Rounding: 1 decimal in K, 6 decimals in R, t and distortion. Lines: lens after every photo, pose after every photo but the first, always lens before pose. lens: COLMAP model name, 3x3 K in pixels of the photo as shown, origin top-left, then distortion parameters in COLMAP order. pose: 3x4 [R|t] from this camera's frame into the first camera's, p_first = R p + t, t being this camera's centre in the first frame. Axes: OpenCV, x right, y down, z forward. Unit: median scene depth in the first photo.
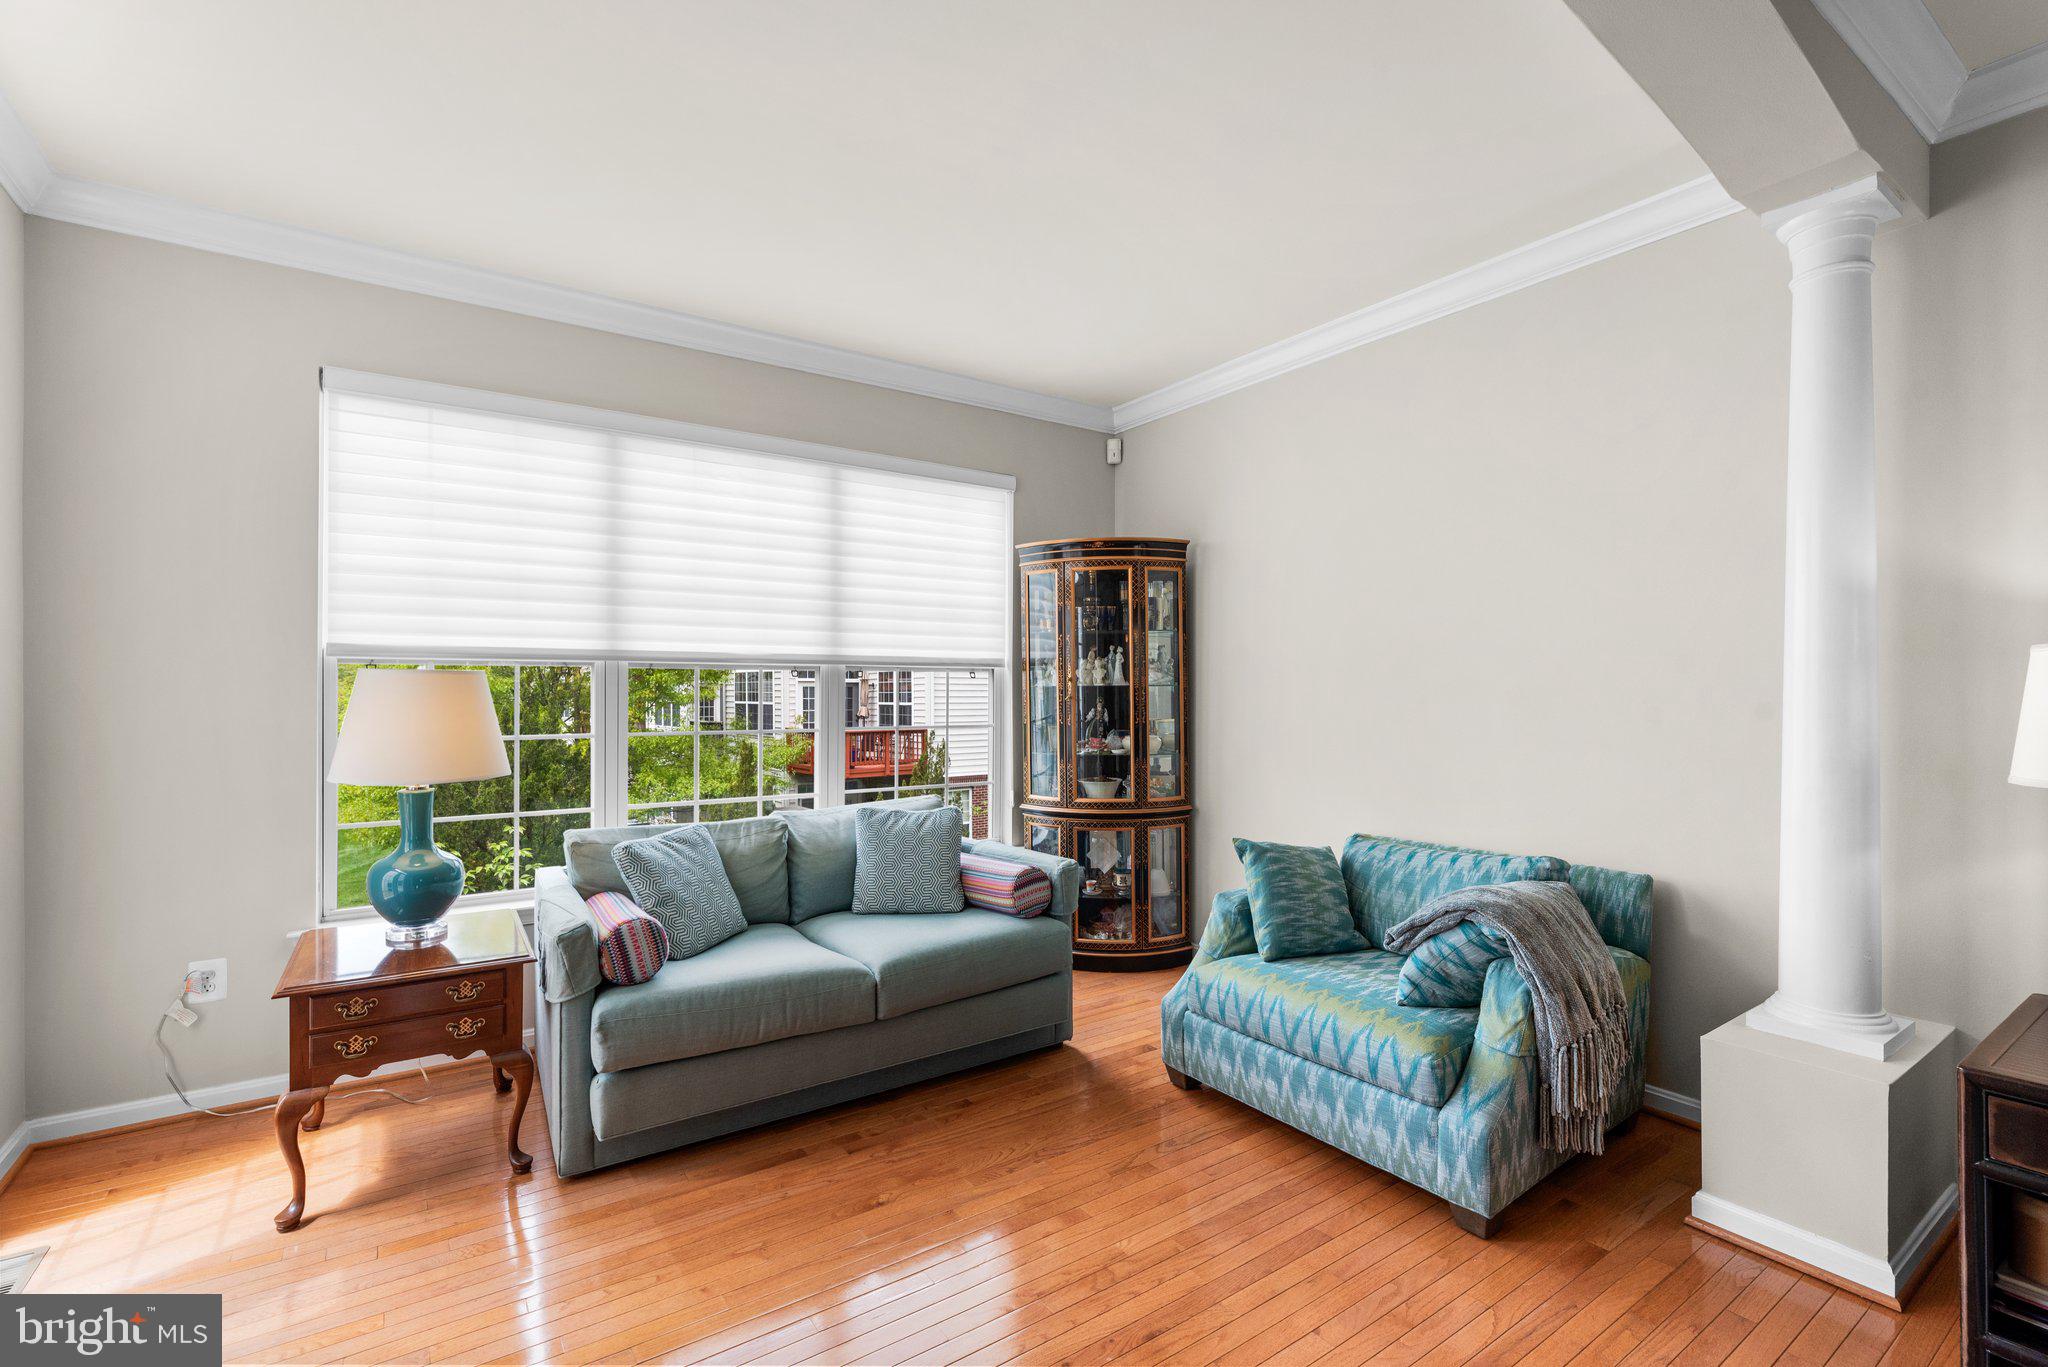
lens RADIAL K [[918.7, 0, 1020.0], [0, 918.7, 688.3], [0, 0, 1]] dist [0.002729, -0.000078]
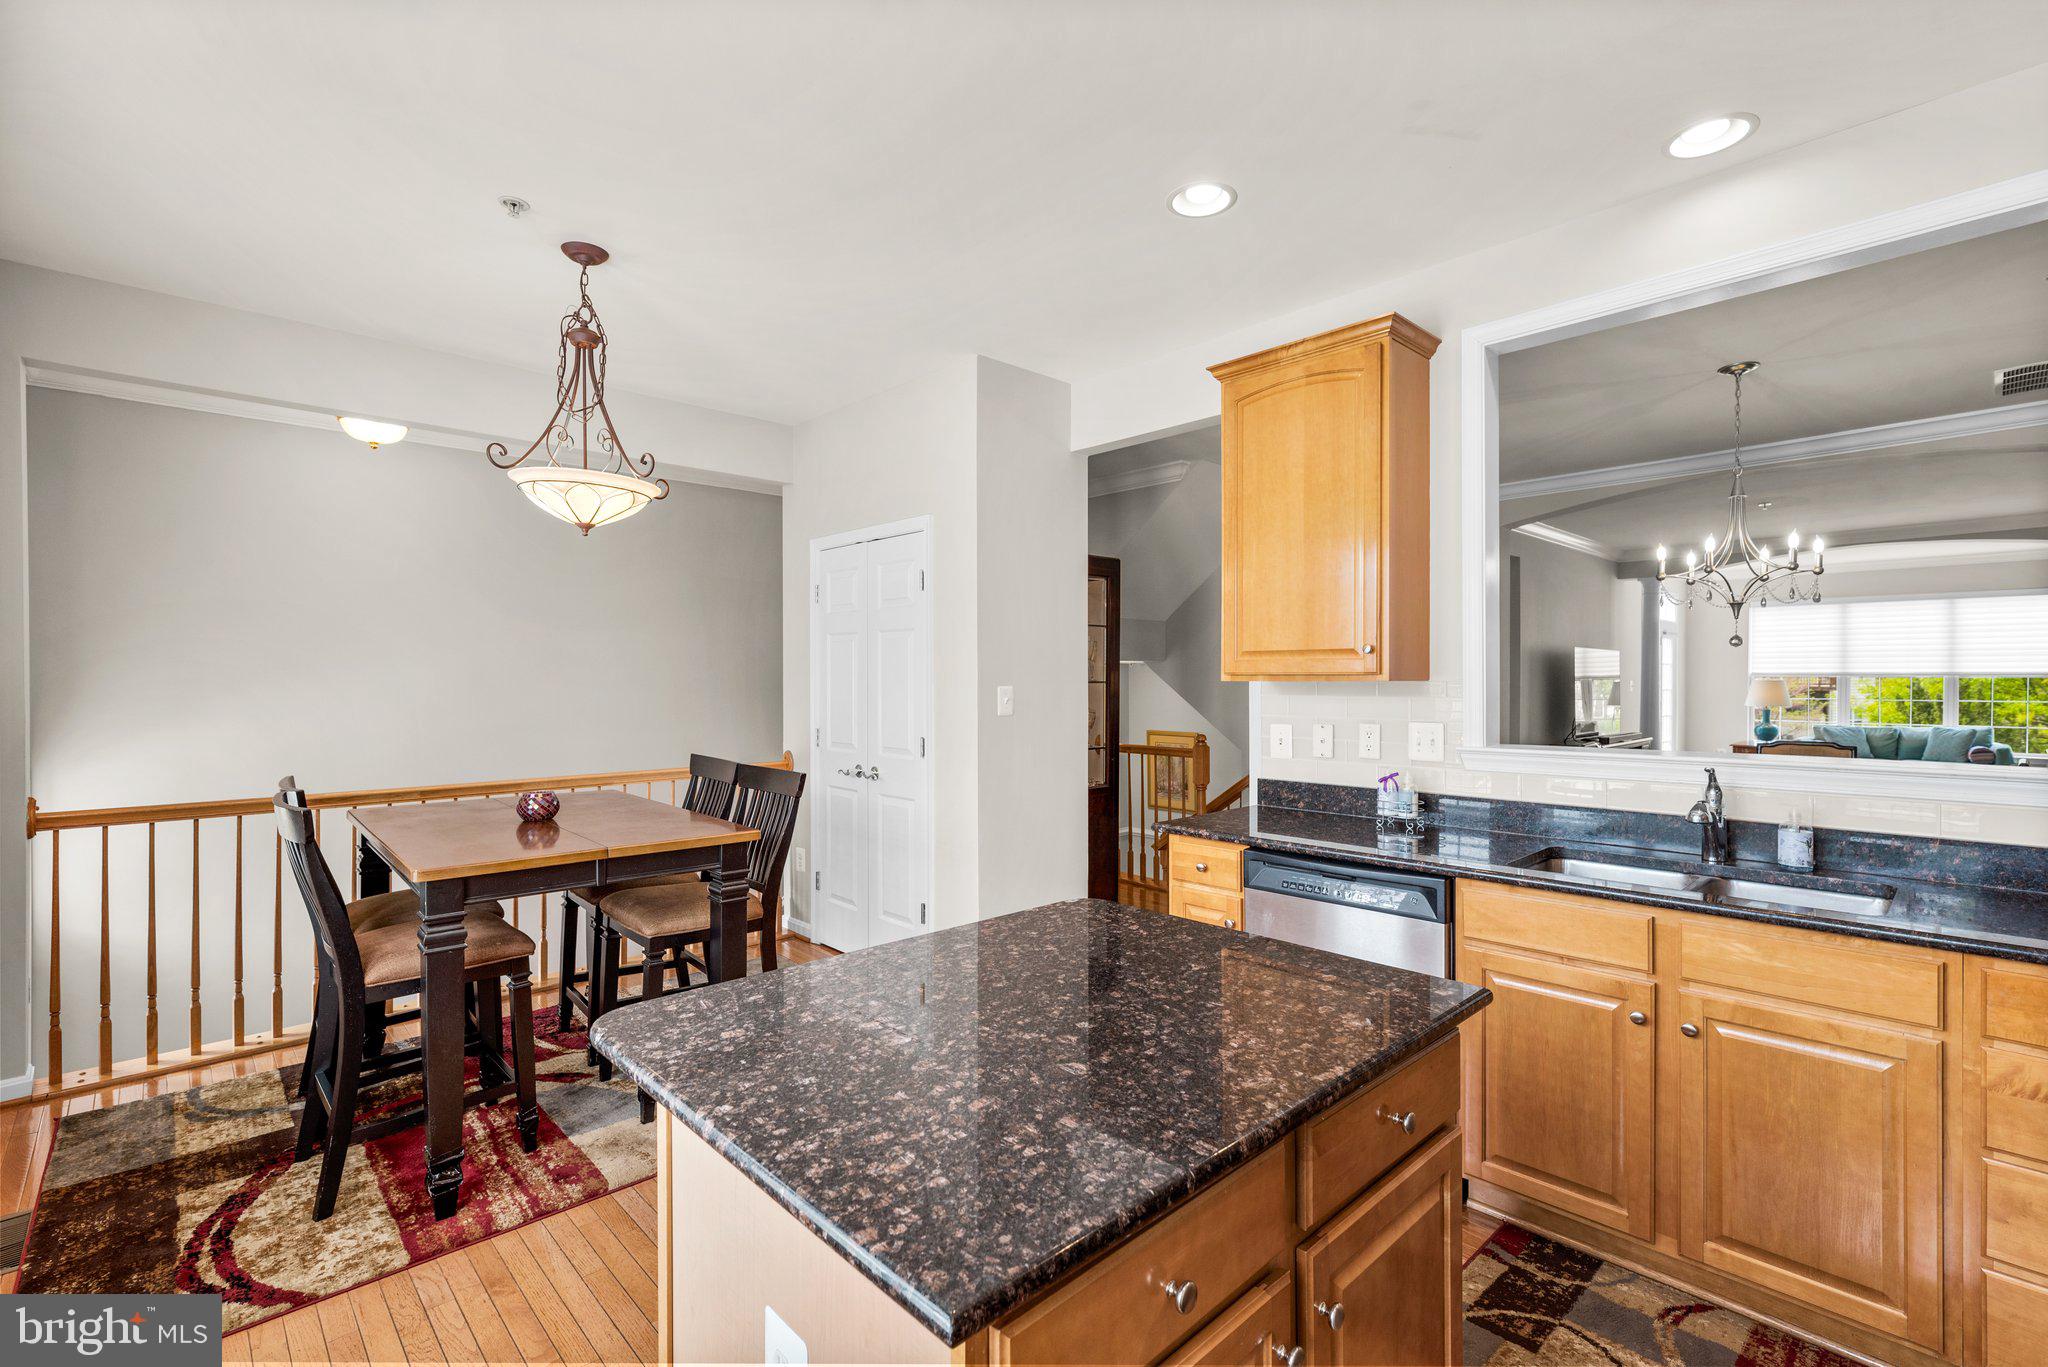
lens RADIAL K [[918.7, 0, 1029.4], [0, 918.7, 684.1], [0, 0, 1]] dist [0.002729, -0.000078]
pose [[0.154414, 0.007212, -0.987980, 2.632279], [-0.001390, 0.999974, 0.007083, -0.022861], [0.988005, 0.000279, 0.154420, -2.630904]]
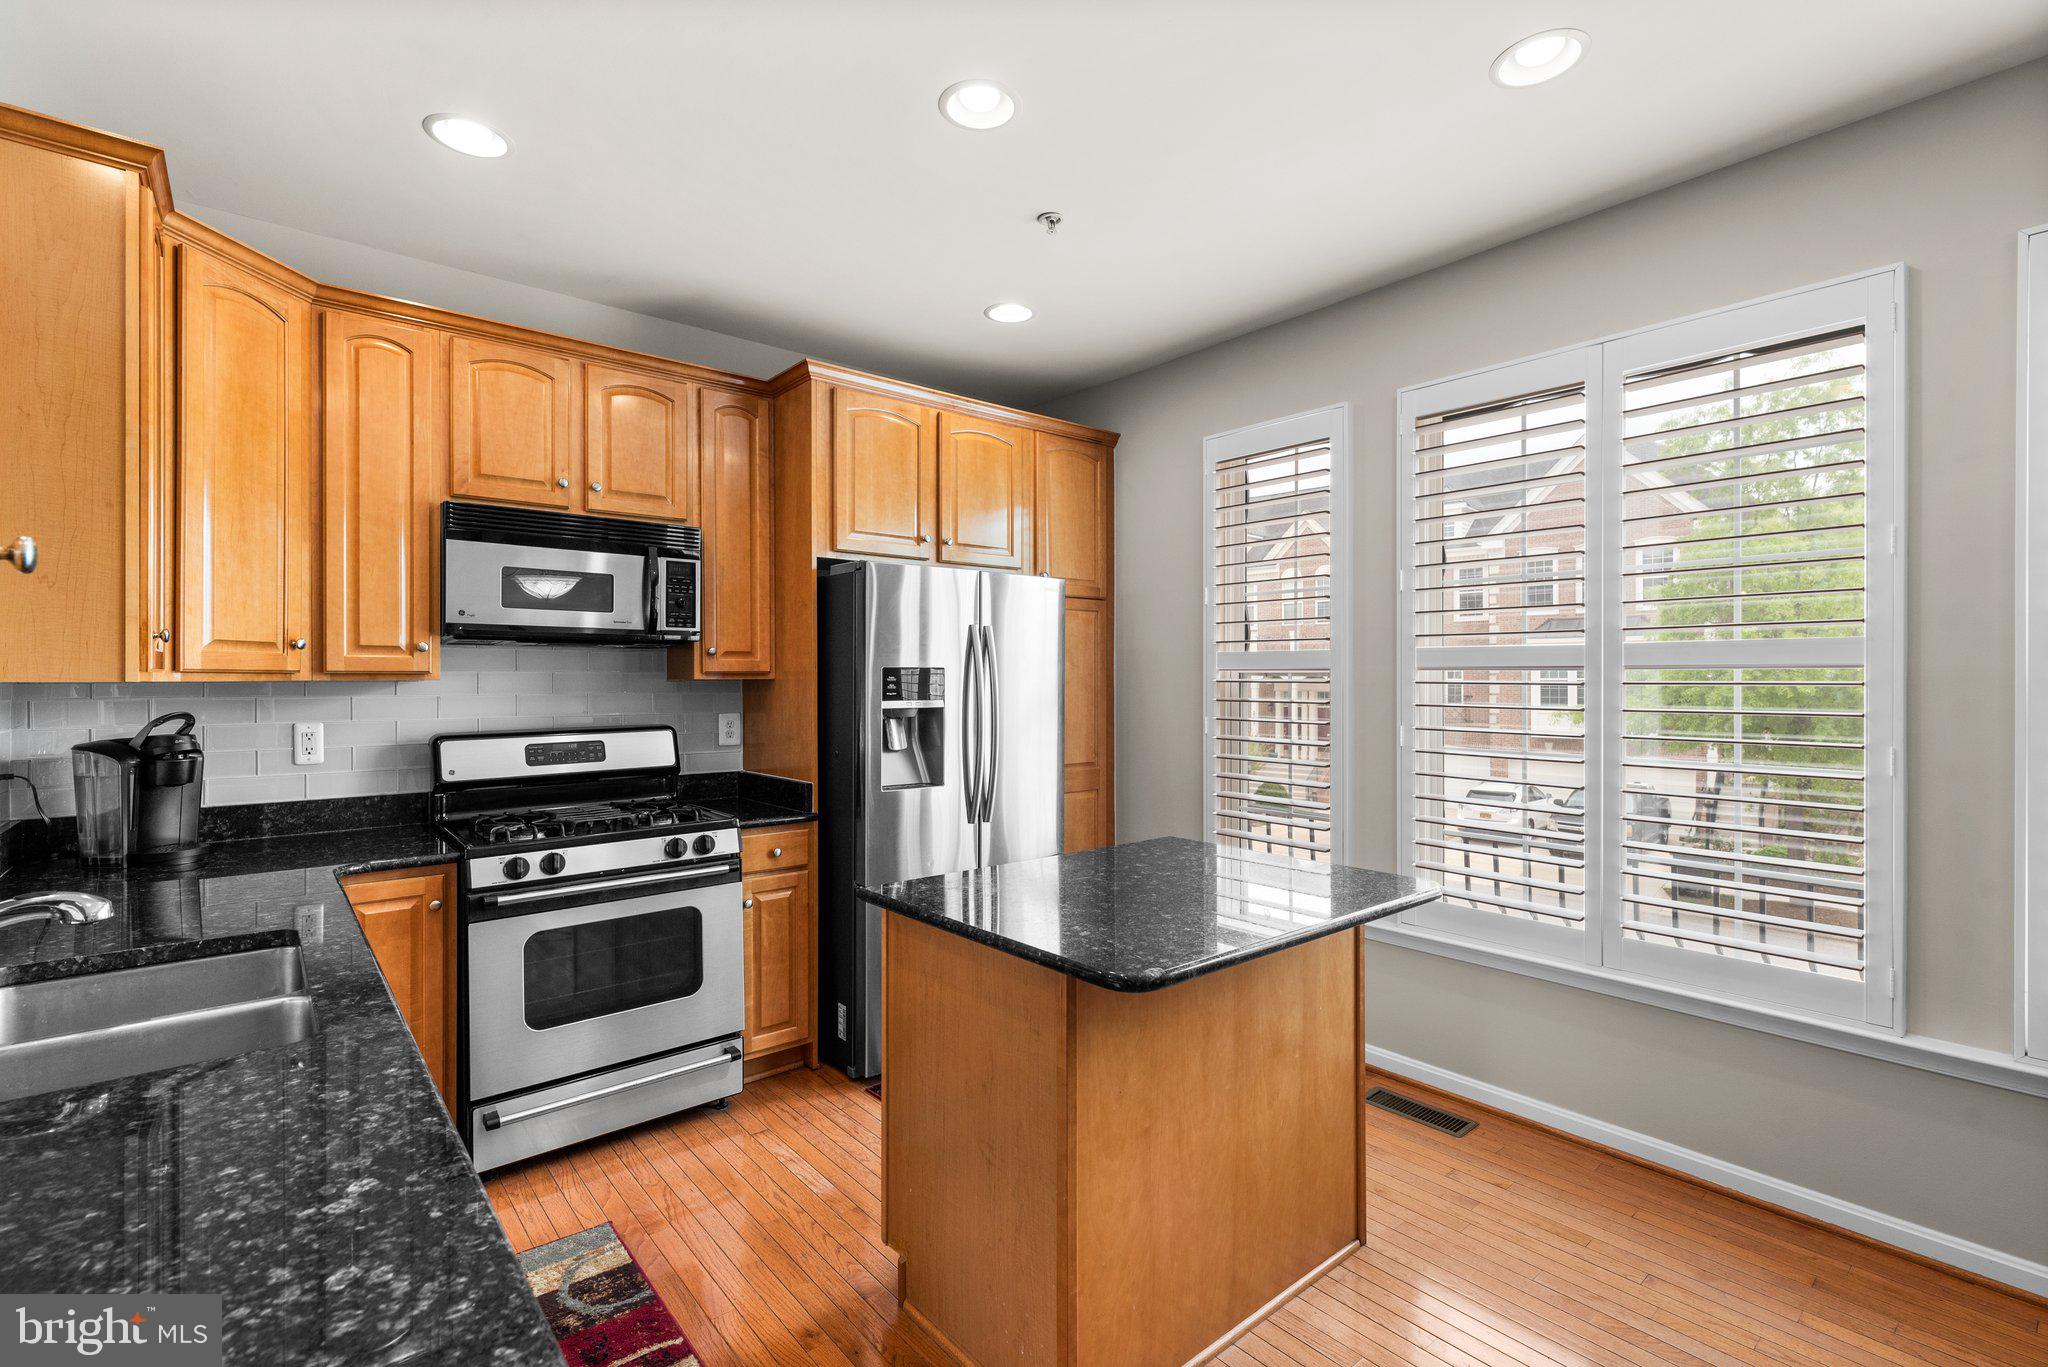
lens RADIAL K [[918.7, 0, 1025.6], [0, 918.7, 679.9], [0, 0, 1]] dist [0.002729, -0.000078]
pose [[-0.090229, 0.002345, 0.995918, 1.500554], [0.004530, 0.999988, -0.001944, -0.018091], [-0.995911, 0.004336, -0.090238, -2.386813]]
